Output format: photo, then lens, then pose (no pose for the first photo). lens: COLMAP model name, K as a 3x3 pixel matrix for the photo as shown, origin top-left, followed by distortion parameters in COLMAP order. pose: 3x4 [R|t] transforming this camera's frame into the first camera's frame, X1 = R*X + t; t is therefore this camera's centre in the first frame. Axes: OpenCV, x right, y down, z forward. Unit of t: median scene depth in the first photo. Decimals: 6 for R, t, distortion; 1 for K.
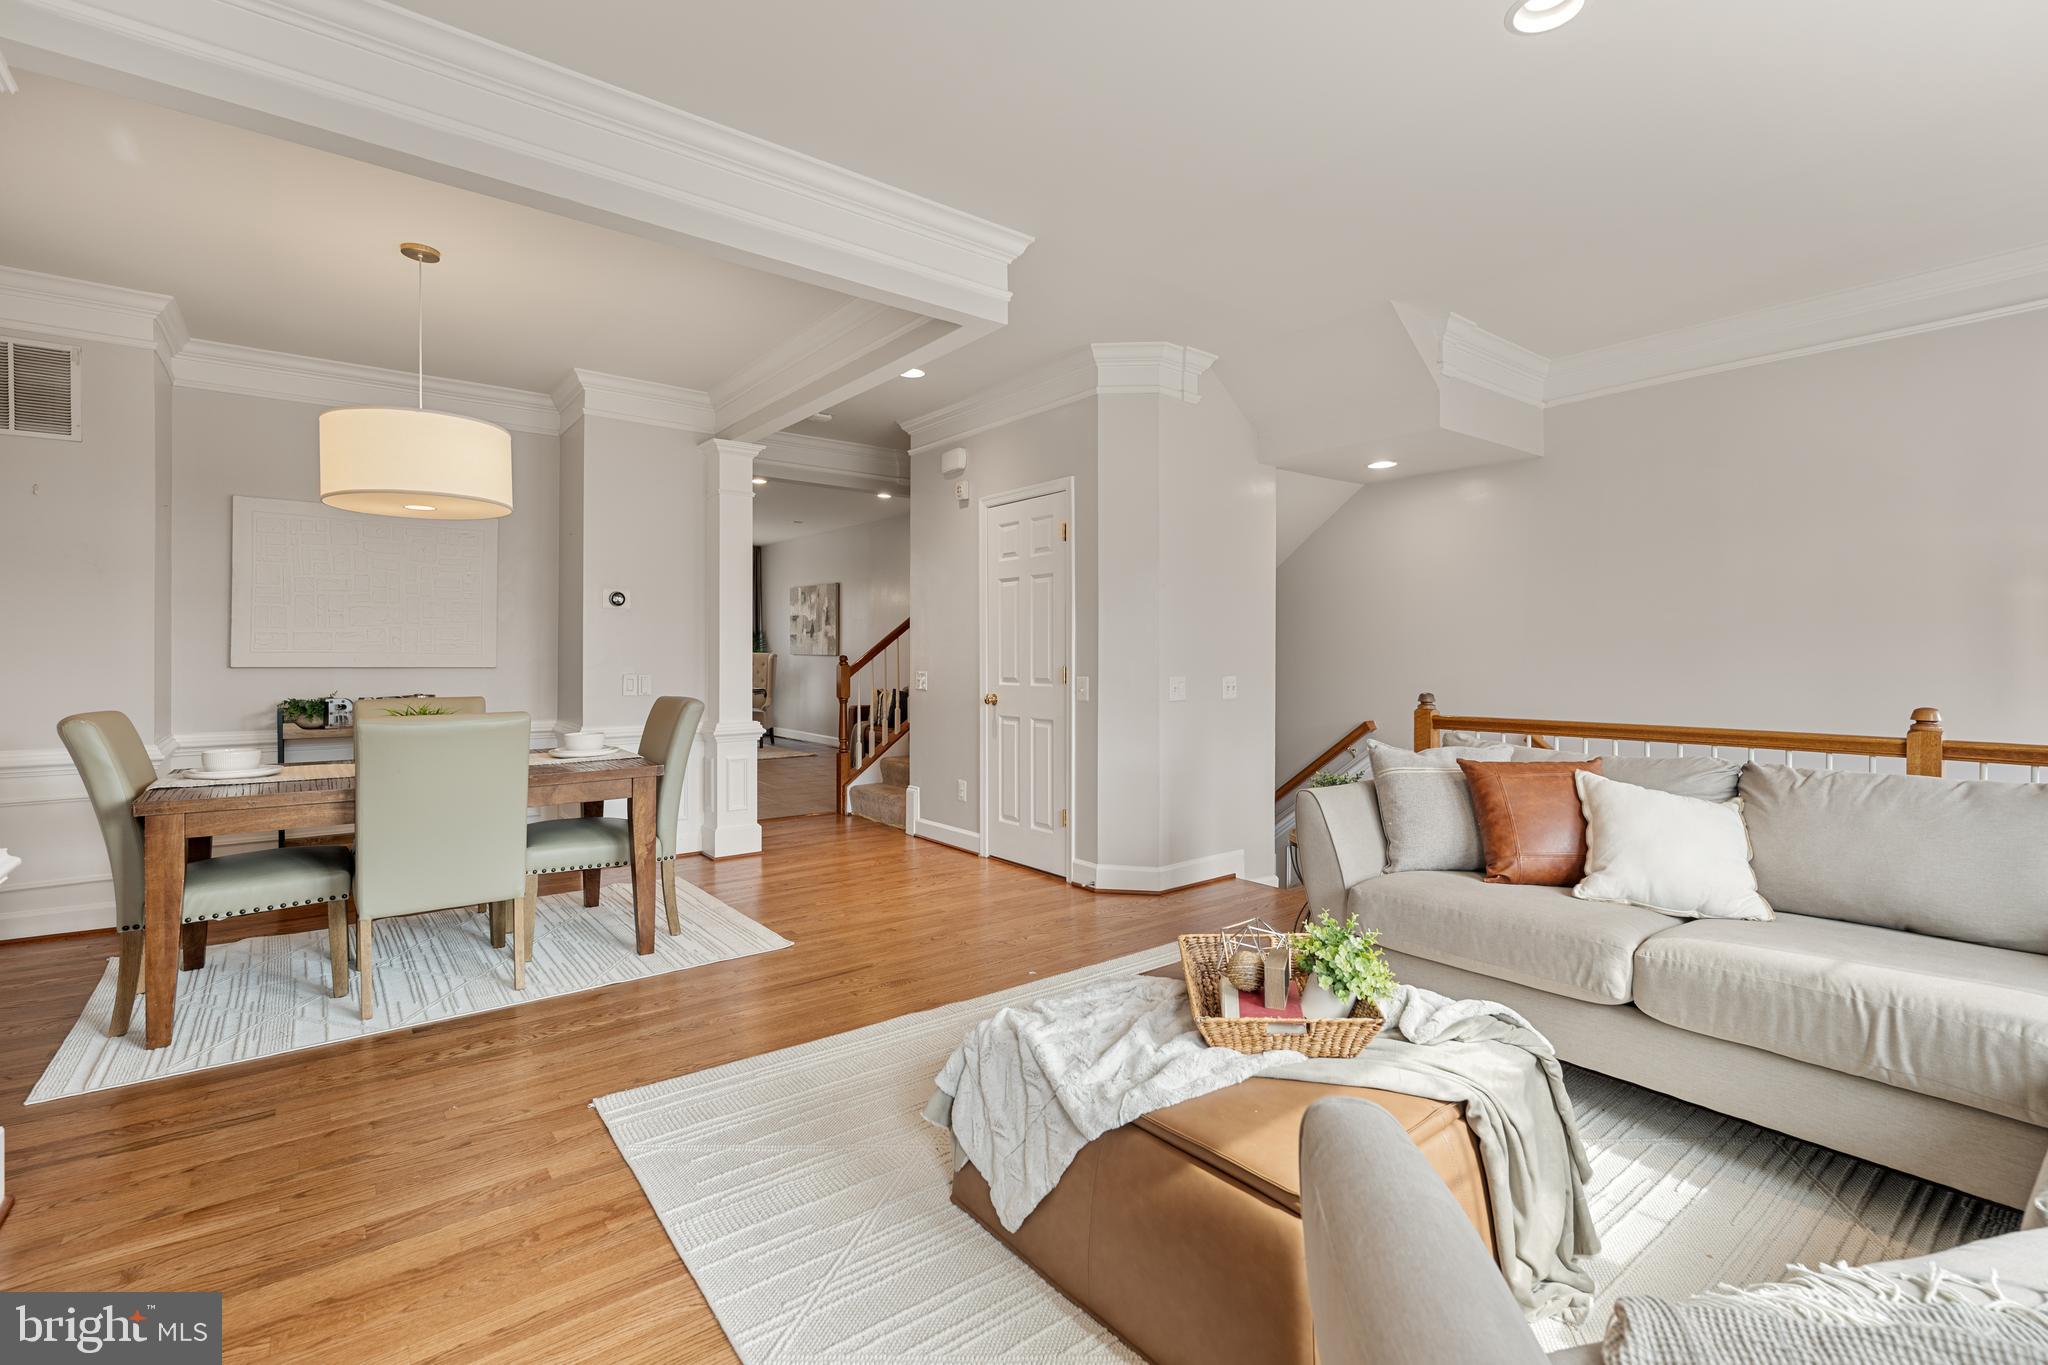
lens RADIAL K [[917.7, 0, 1028.2], [0, 917.7, 657.2], [0, 0, 1]] dist [-0.002752, 0.000230]
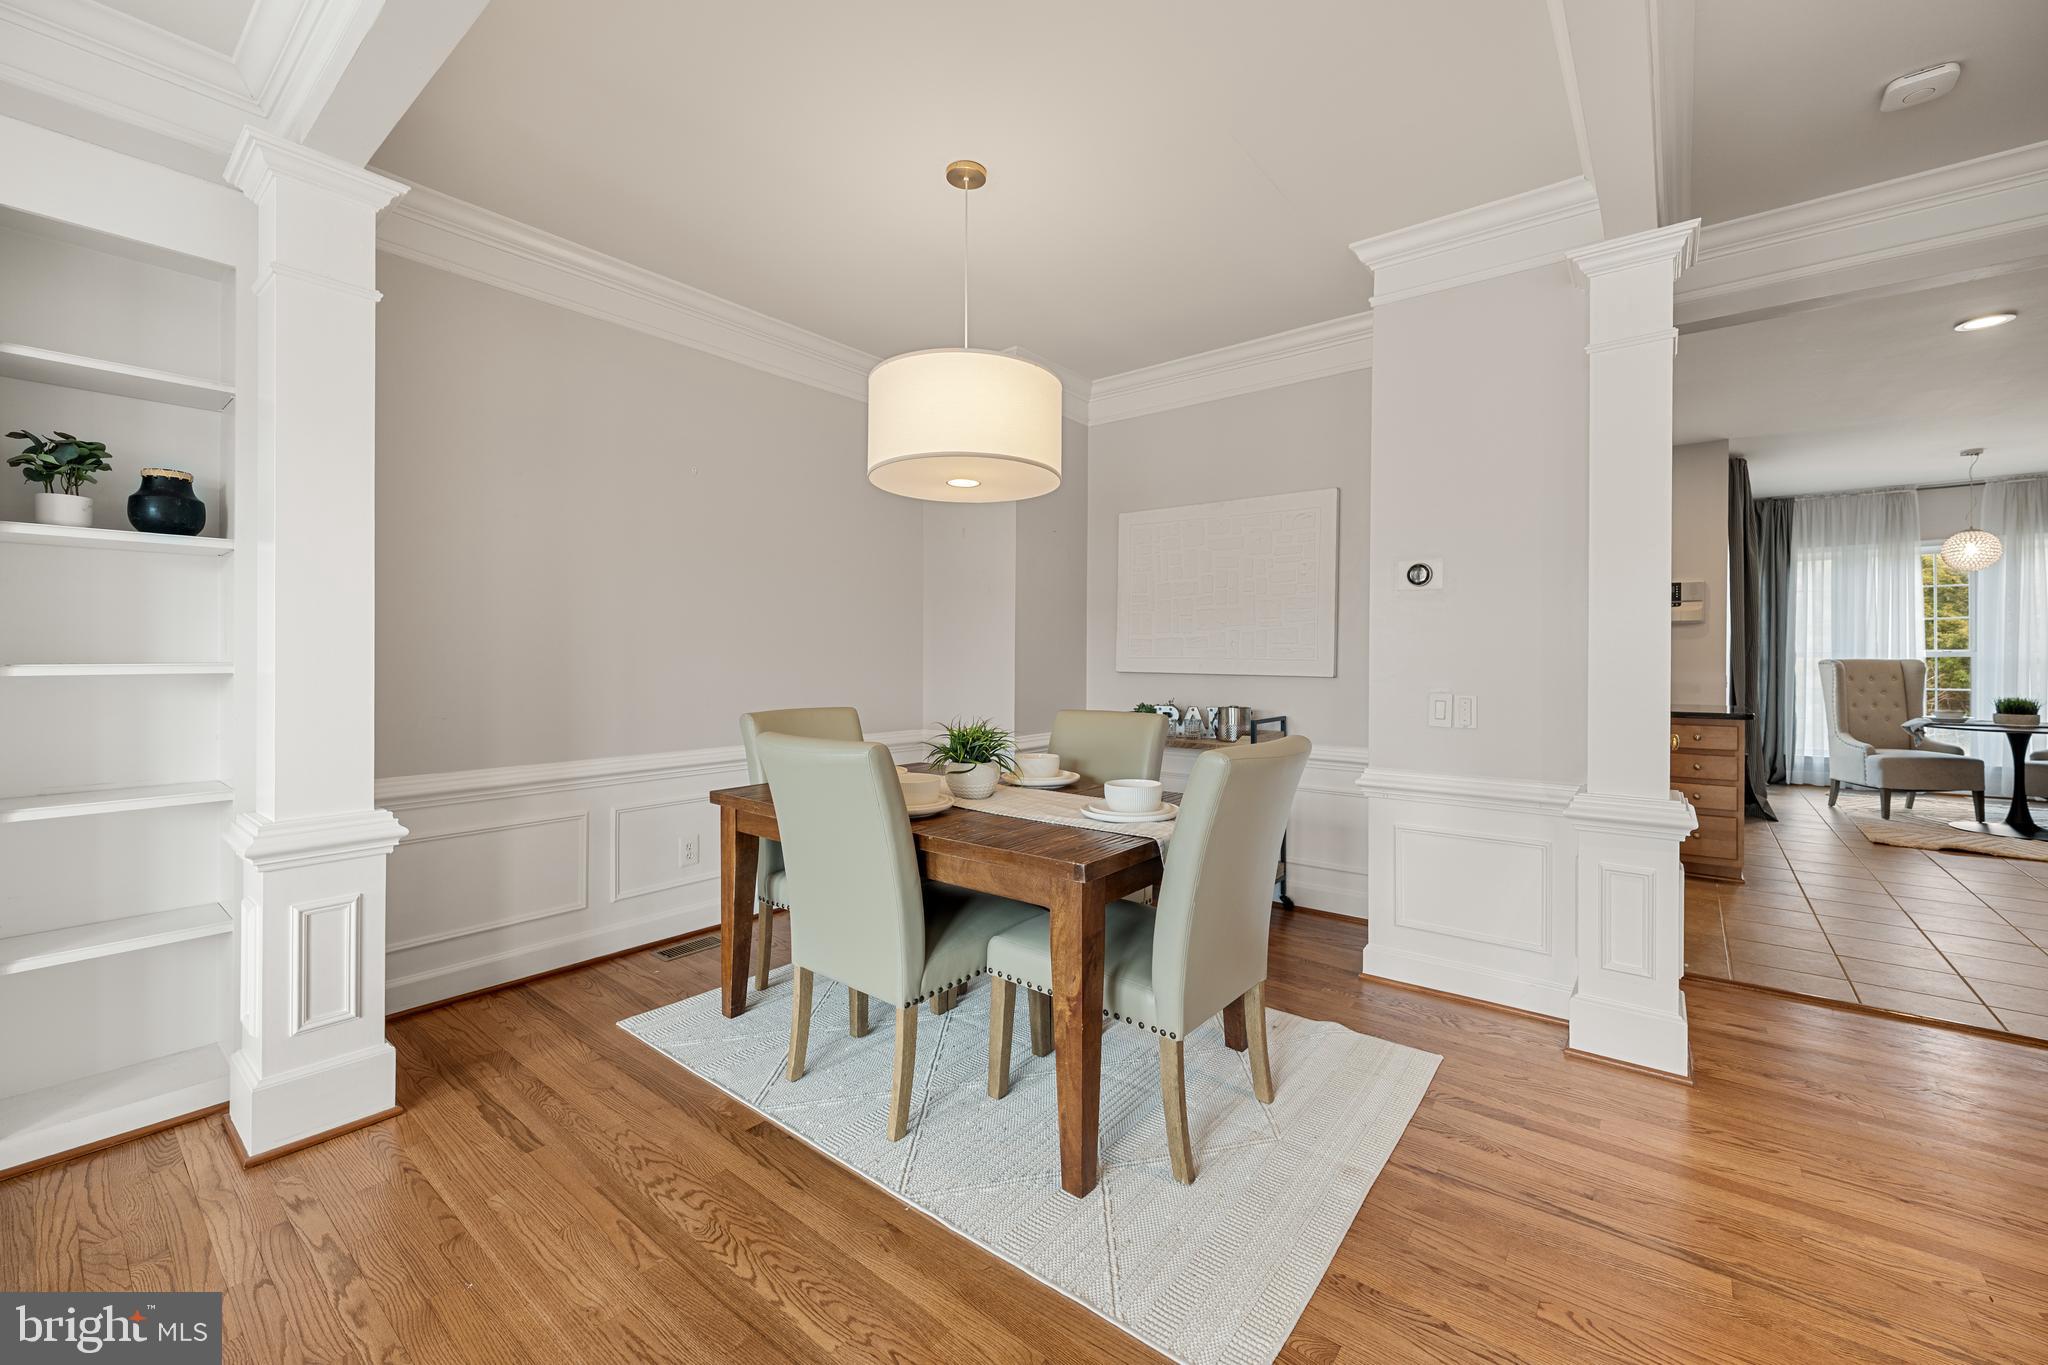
lens RADIAL K [[818.7, 0, 1021.7], [0, 818.7, 654.9], [0, 0, 1]] dist [0.001530, -0.000193]
pose [[0.224629, -0.002641, -0.974441, 0.069089], [-0.008819, 0.999950, -0.004743, -0.003269], [0.974404, 0.009659, 0.224594, 0.884332]]
